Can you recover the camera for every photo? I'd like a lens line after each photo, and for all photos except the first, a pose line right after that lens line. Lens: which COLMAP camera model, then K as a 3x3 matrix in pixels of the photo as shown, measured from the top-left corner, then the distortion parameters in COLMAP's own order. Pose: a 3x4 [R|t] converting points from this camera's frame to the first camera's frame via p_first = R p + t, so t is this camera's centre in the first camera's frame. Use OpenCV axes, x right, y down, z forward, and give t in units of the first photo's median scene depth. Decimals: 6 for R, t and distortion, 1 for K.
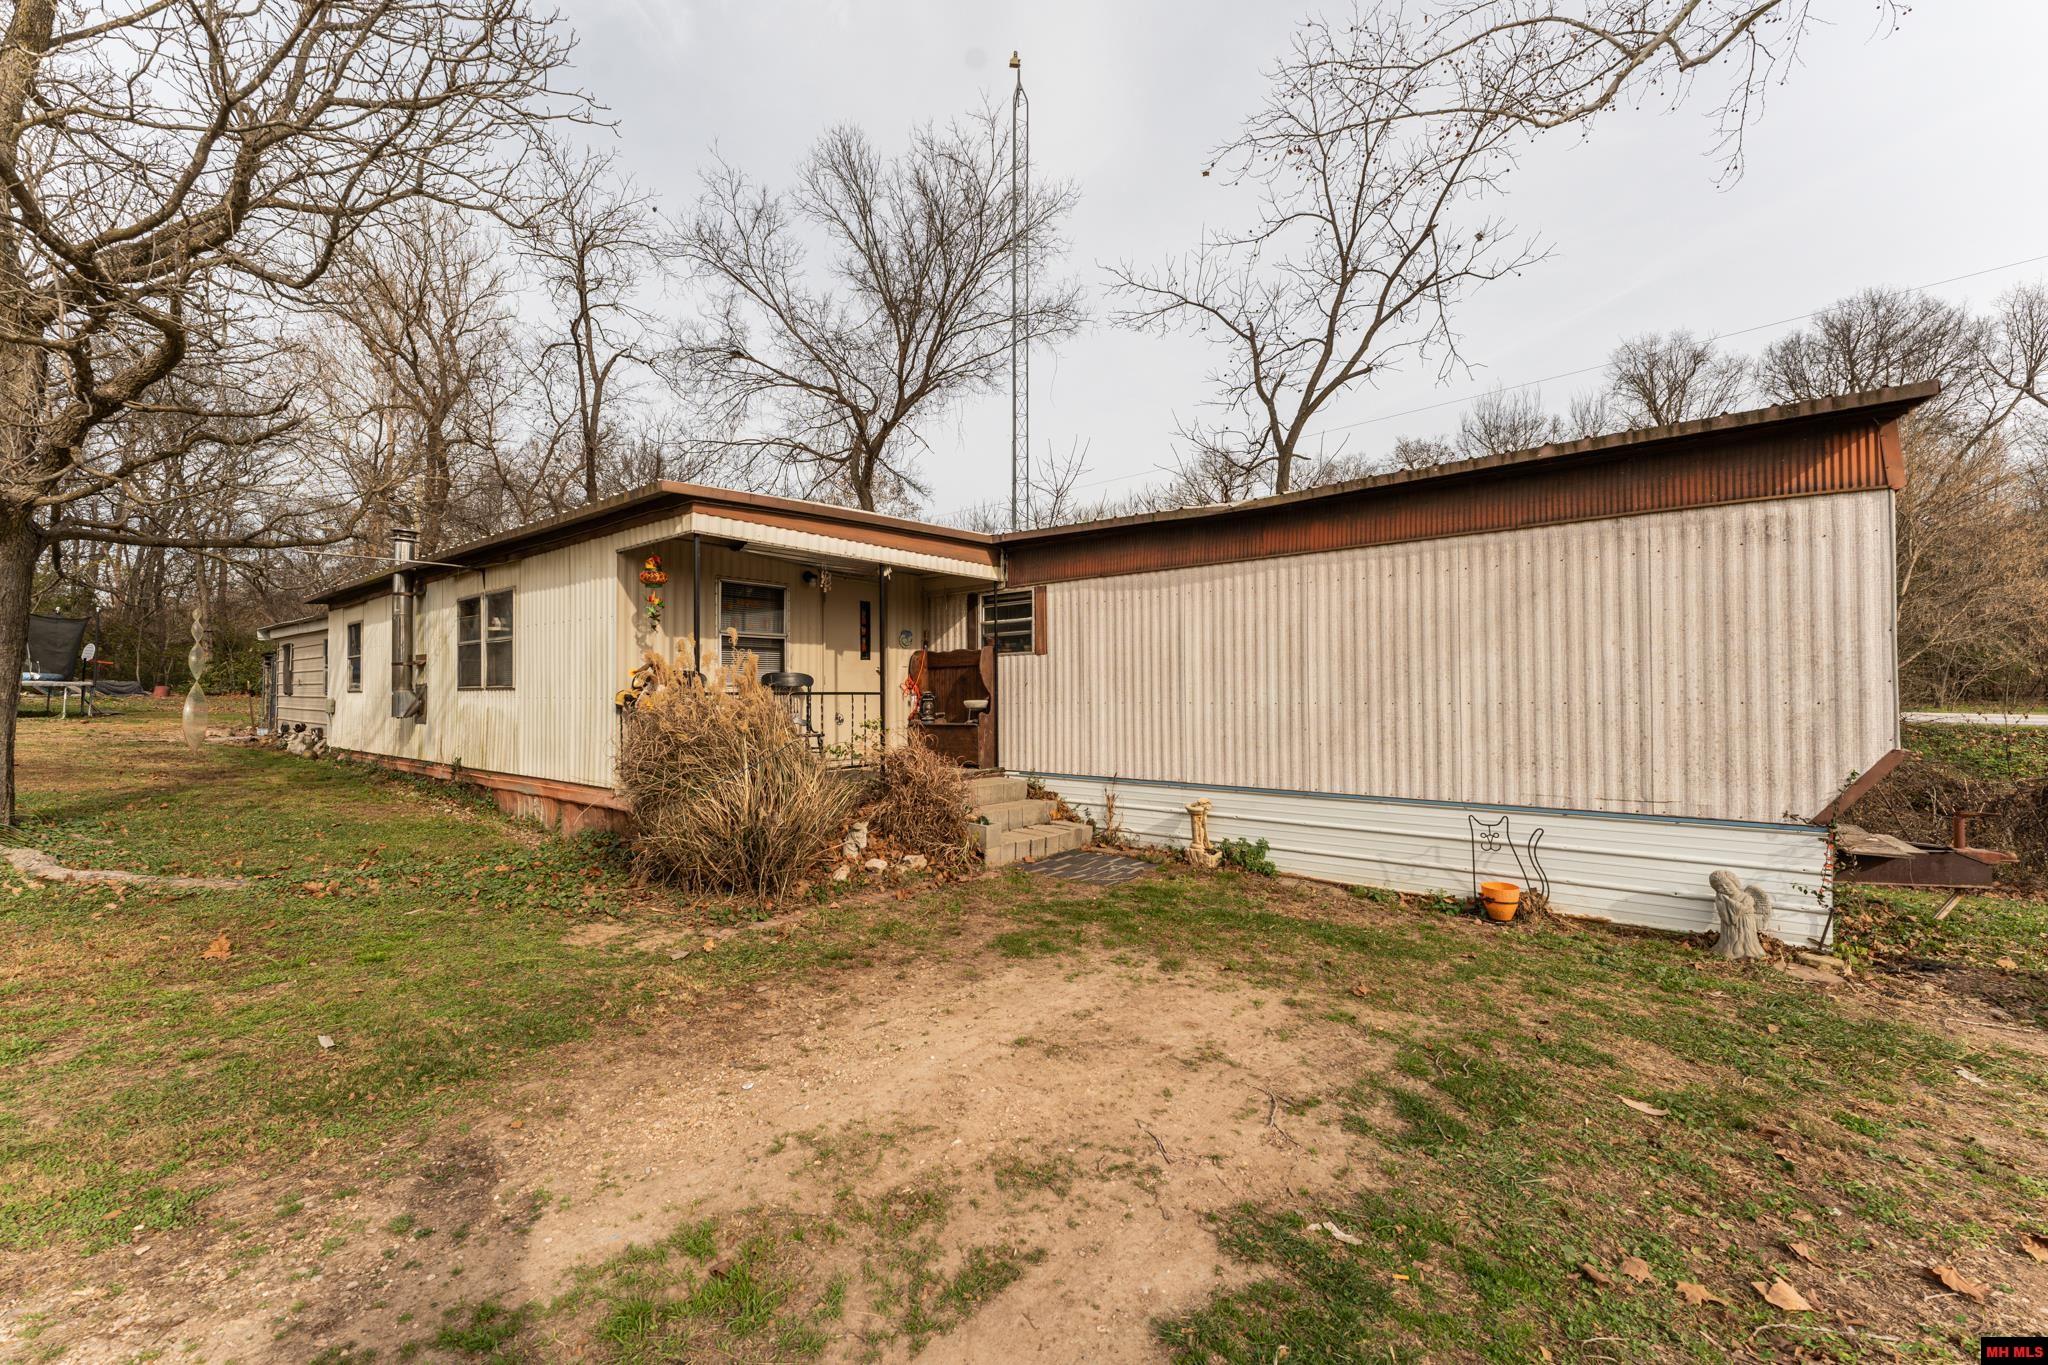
lens RADIAL K [[820.7, 0, 1030.8], [0, 820.7, 686.0], [0, 0, 1]] dist [-0.001363, -0.000350]
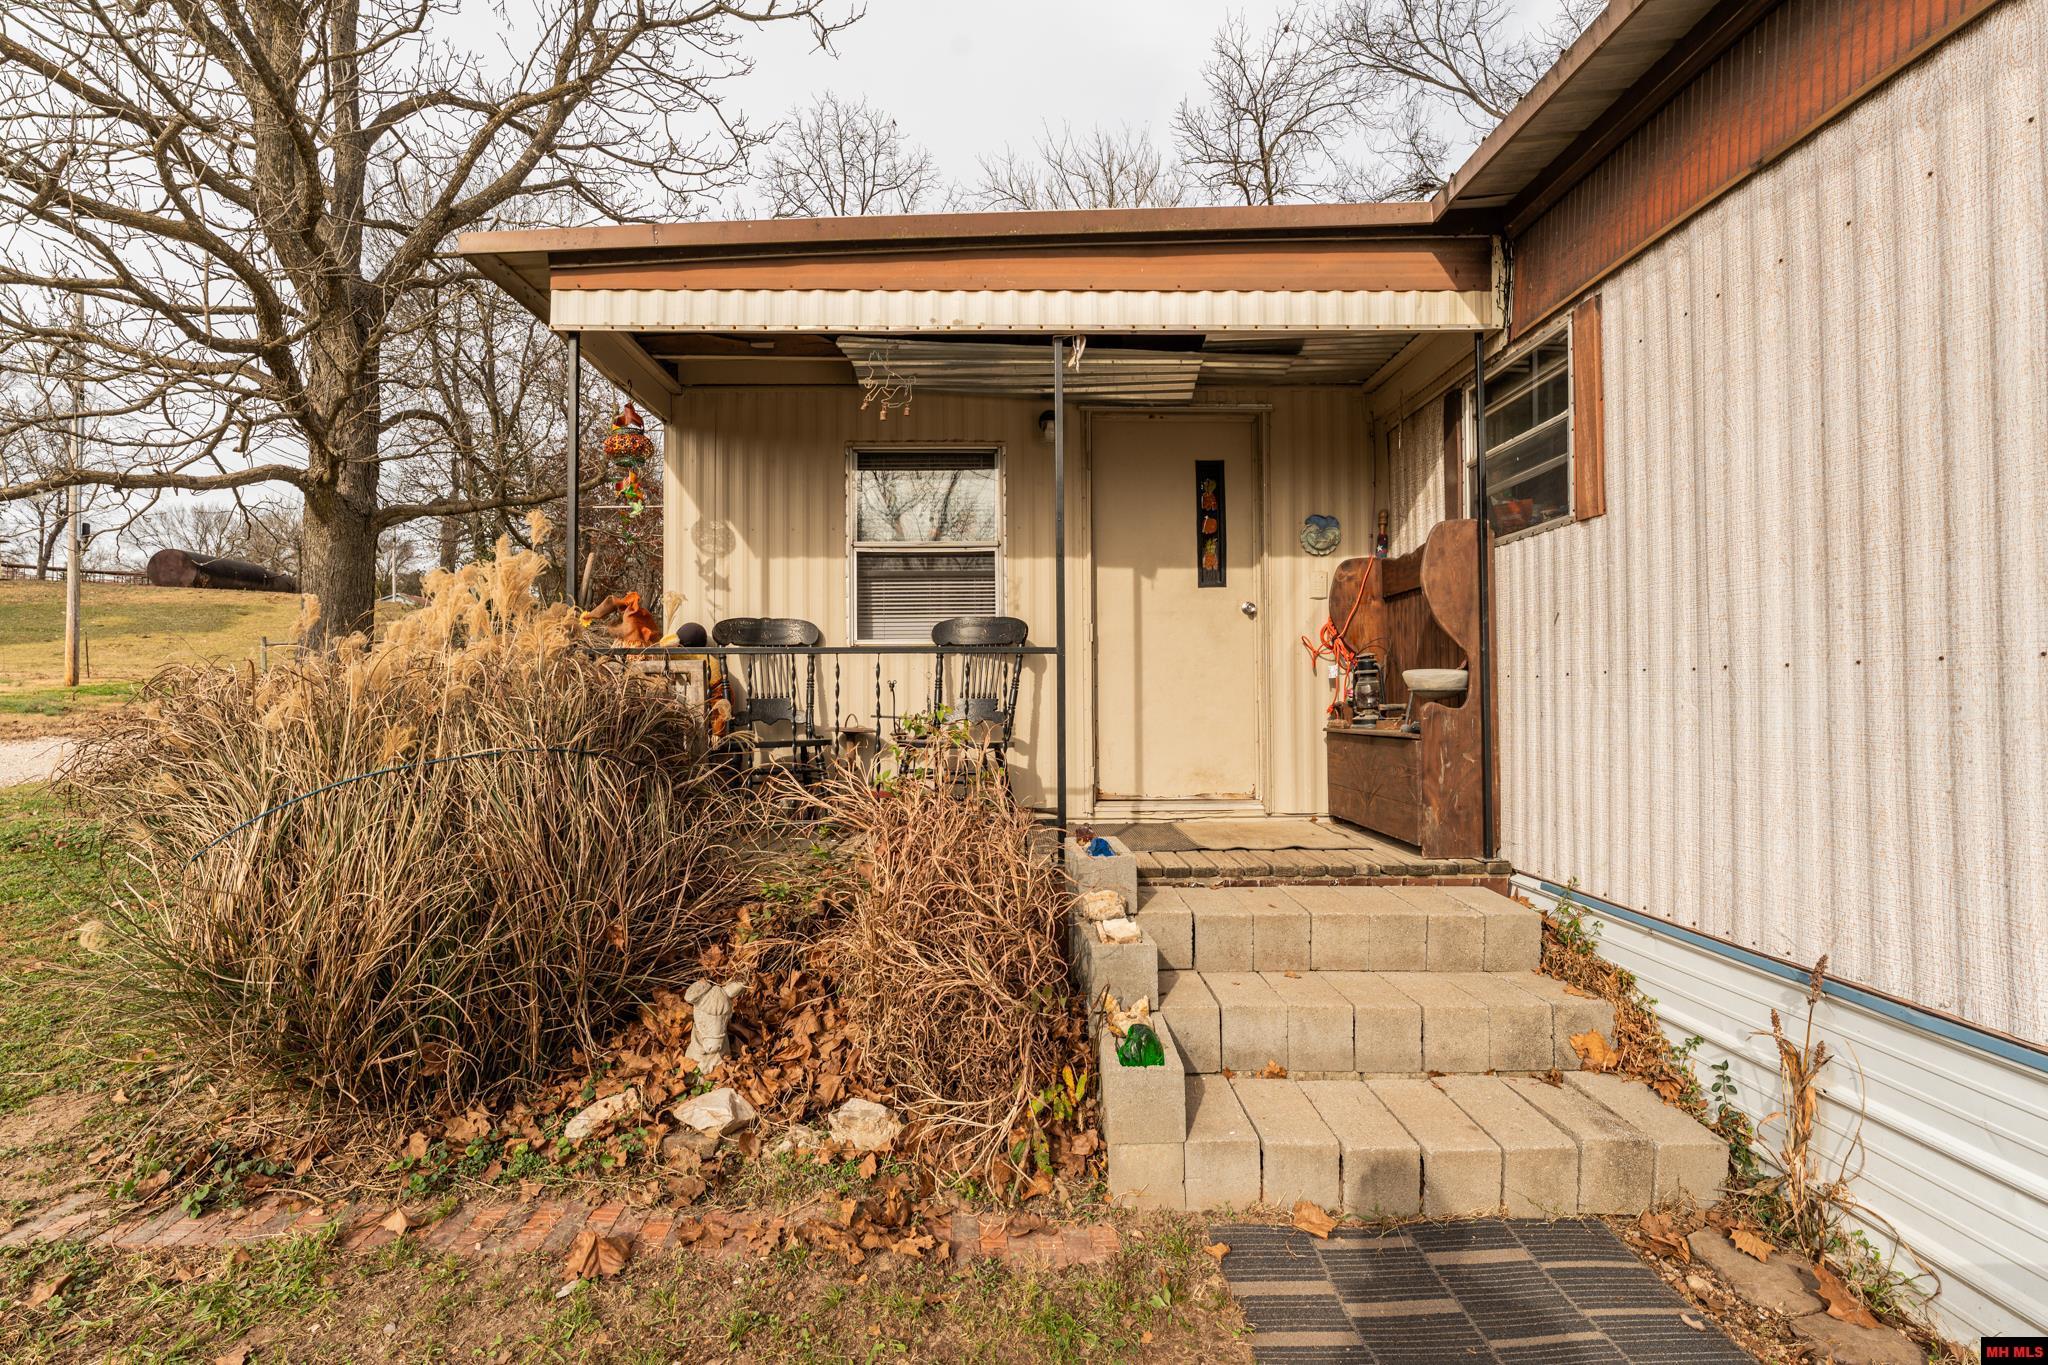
lens RADIAL K [[994.7, 0, 1016.9], [0, 994.7, 679.0], [0, 0, 1]] dist [-0.003968, 0.000322]
pose [[0.635469, -0.009800, -0.772064, 0.171097], [0.005235, 0.999951, -0.008384, 0.025838], [0.772108, 0.001286, 0.635490, 0.613528]]
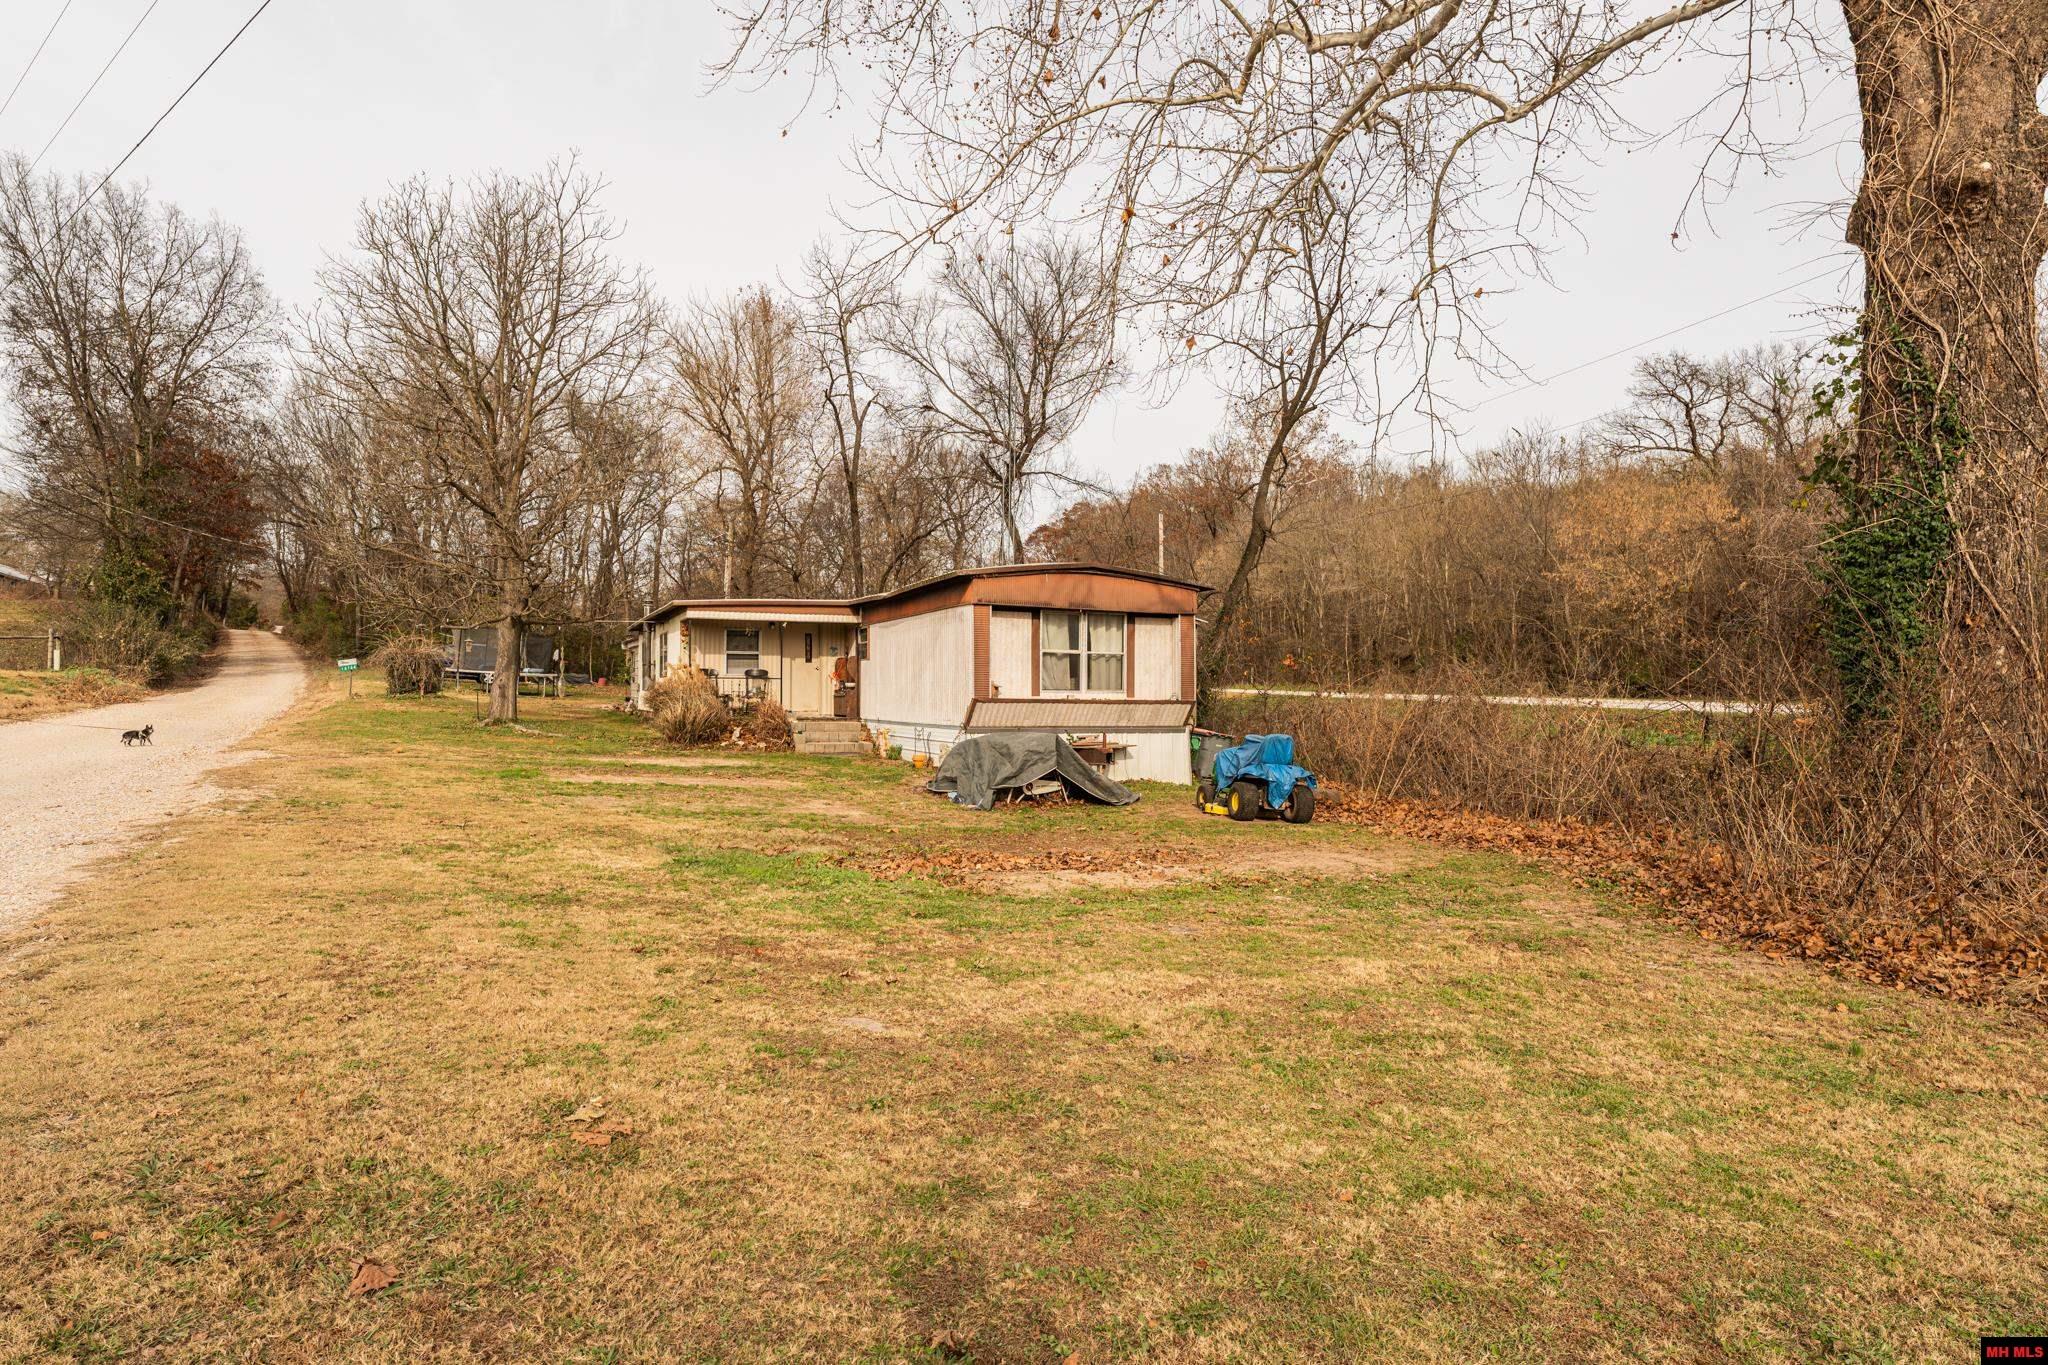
lens RADIAL K [[1217.7, 0, 1023.7], [0, 1217.7, 679.0], [0, 0, 1]] dist [0.027772, 0.000111]
pose [[0.871644, 0.001358, -0.490138, 1.865247], [-0.002914, 0.999993, -0.002412, 0.014864], [0.490132, 0.003531, 0.871641, -1.452881]]
